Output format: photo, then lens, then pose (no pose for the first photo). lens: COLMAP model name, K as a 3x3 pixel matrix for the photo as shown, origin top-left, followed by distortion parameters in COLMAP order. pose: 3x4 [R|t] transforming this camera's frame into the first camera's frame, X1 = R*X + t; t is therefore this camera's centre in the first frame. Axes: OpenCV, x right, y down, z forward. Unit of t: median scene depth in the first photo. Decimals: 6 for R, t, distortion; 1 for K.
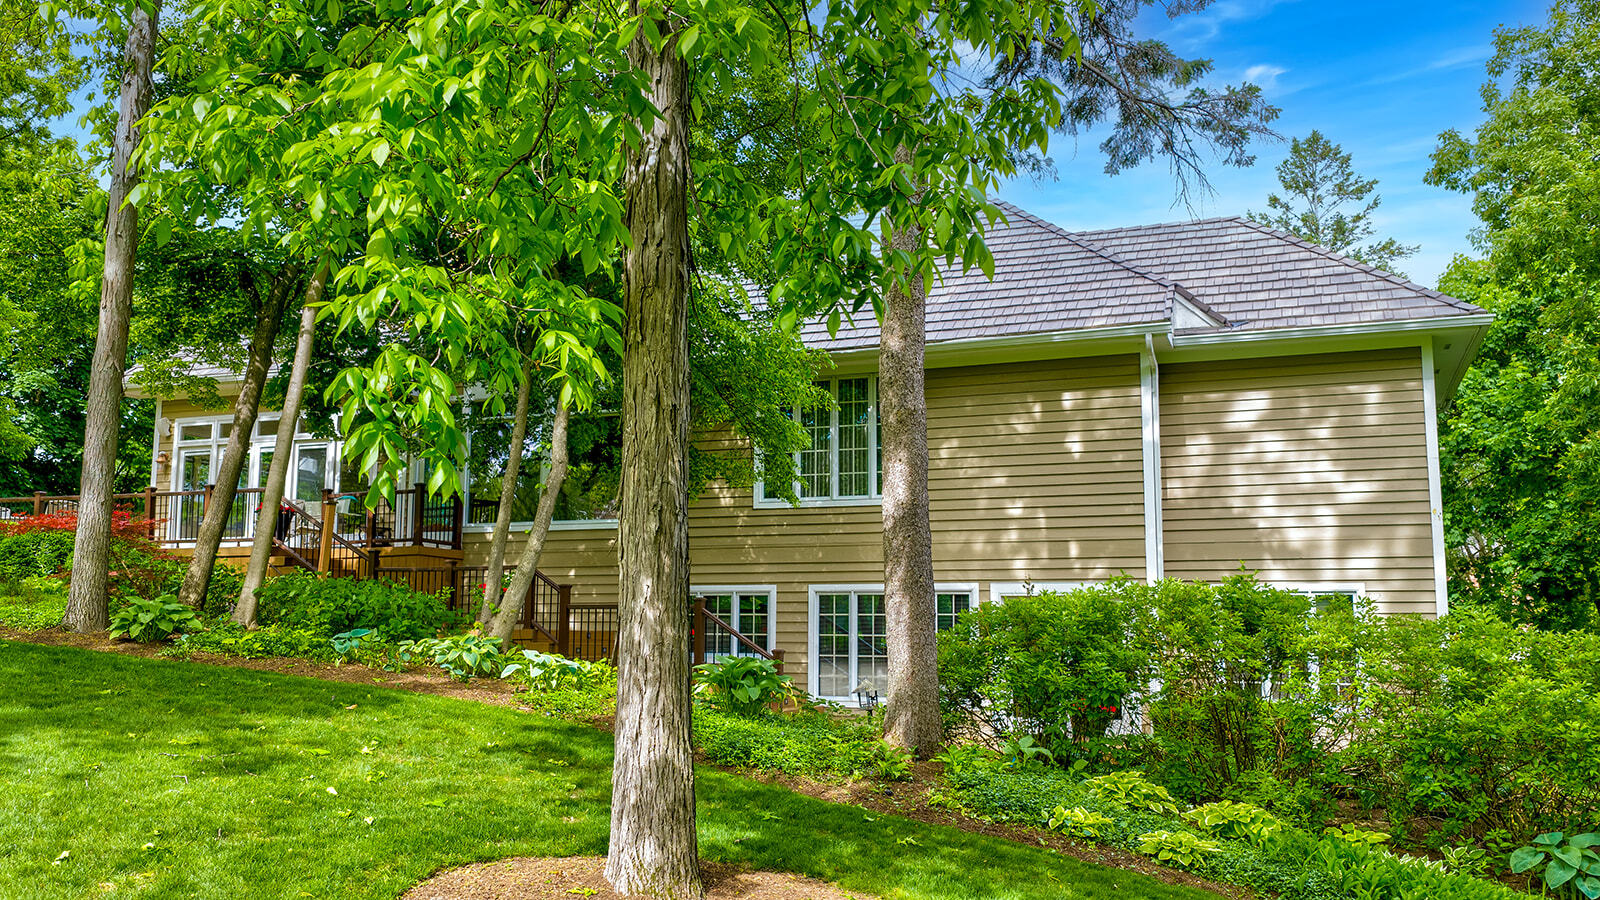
lens RADIAL K [[1315.9, 0, 798.6], [0, 1315.9, 449.3], [0, 0, 1]] dist [0.009036, -0.028832]
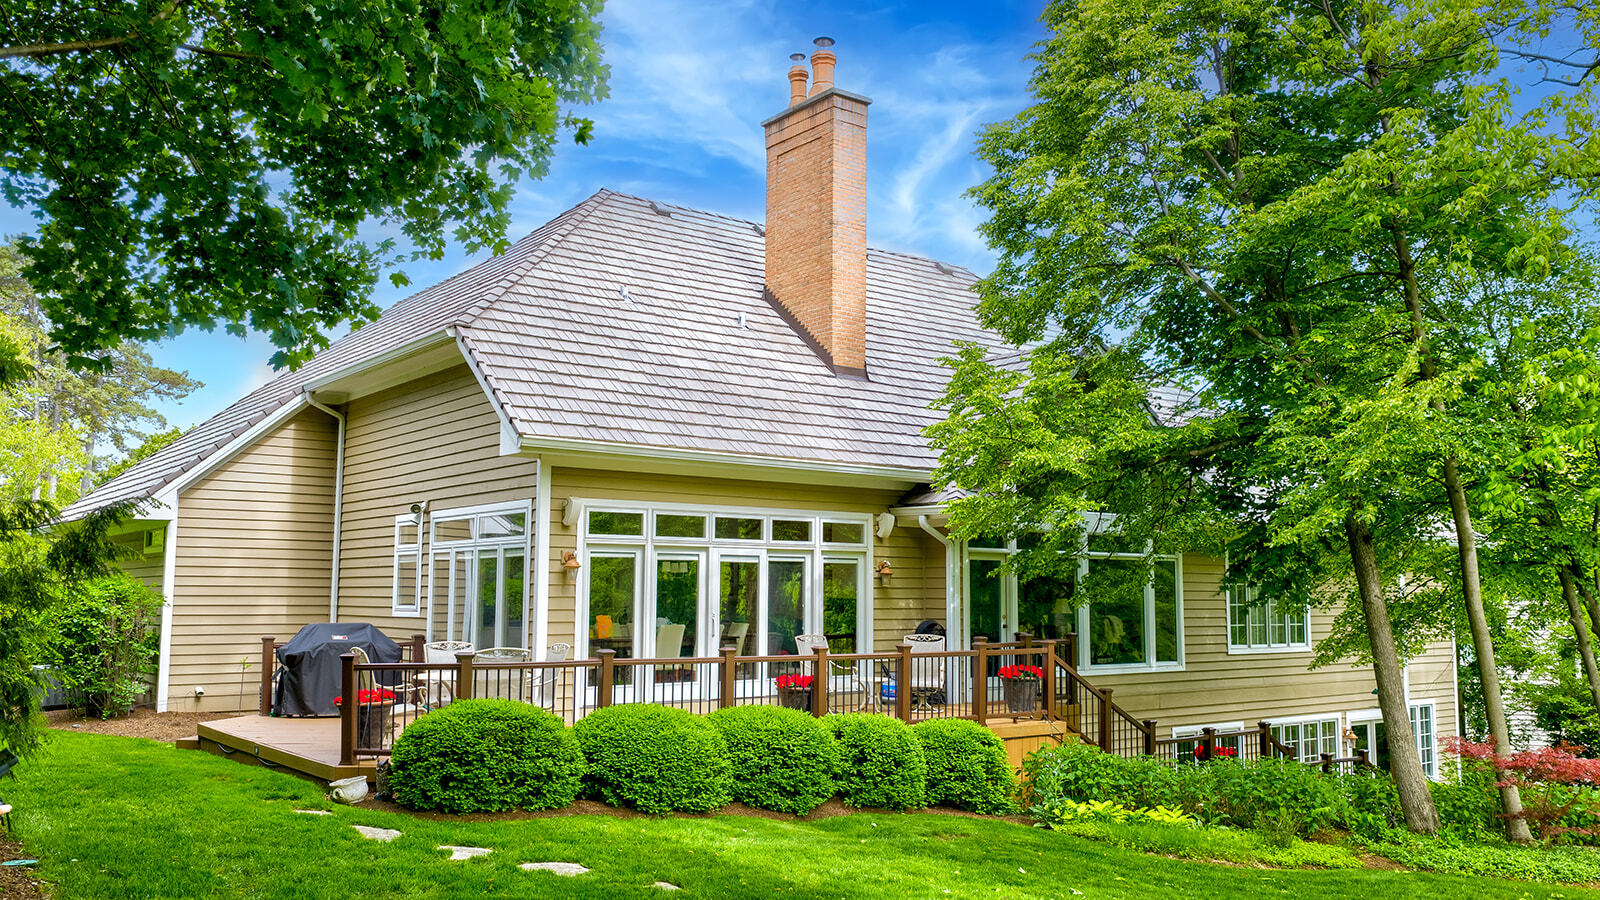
lens RADIAL K [[1315.9, 0, 801.3], [0, 1315.9, 451.2], [0, 0, 1]] dist [0.009036, -0.028832]
pose [[0.518285, 0.094684, 0.849950, -1.134990], [-0.110669, 0.992921, -0.043127, -0.035528], [-0.848017, -0.071711, 0.525095, 0.703161]]
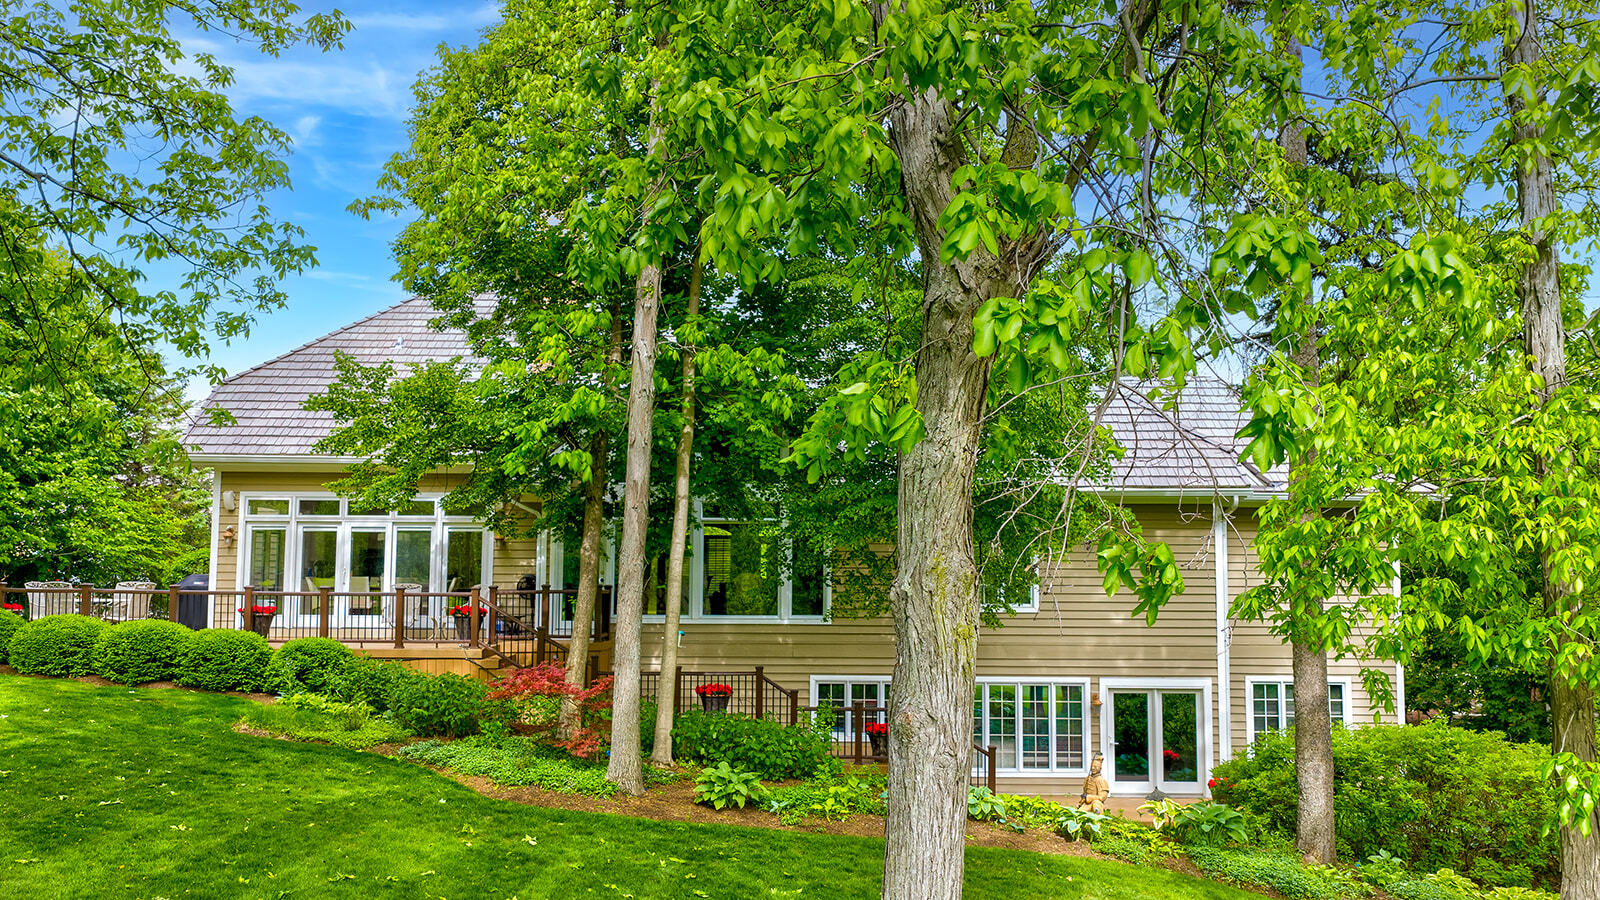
lens RADIAL K [[1315.9, 0, 800.2], [0, 1315.9, 448.3], [0, 0, 1]] dist [0.009036, -0.028832]
pose [[0.932748, 0.037334, 0.358590, -0.524188], [-0.052403, 0.998101, 0.032393, -0.129838], [-0.356700, -0.049005, 0.932933, -0.067100]]
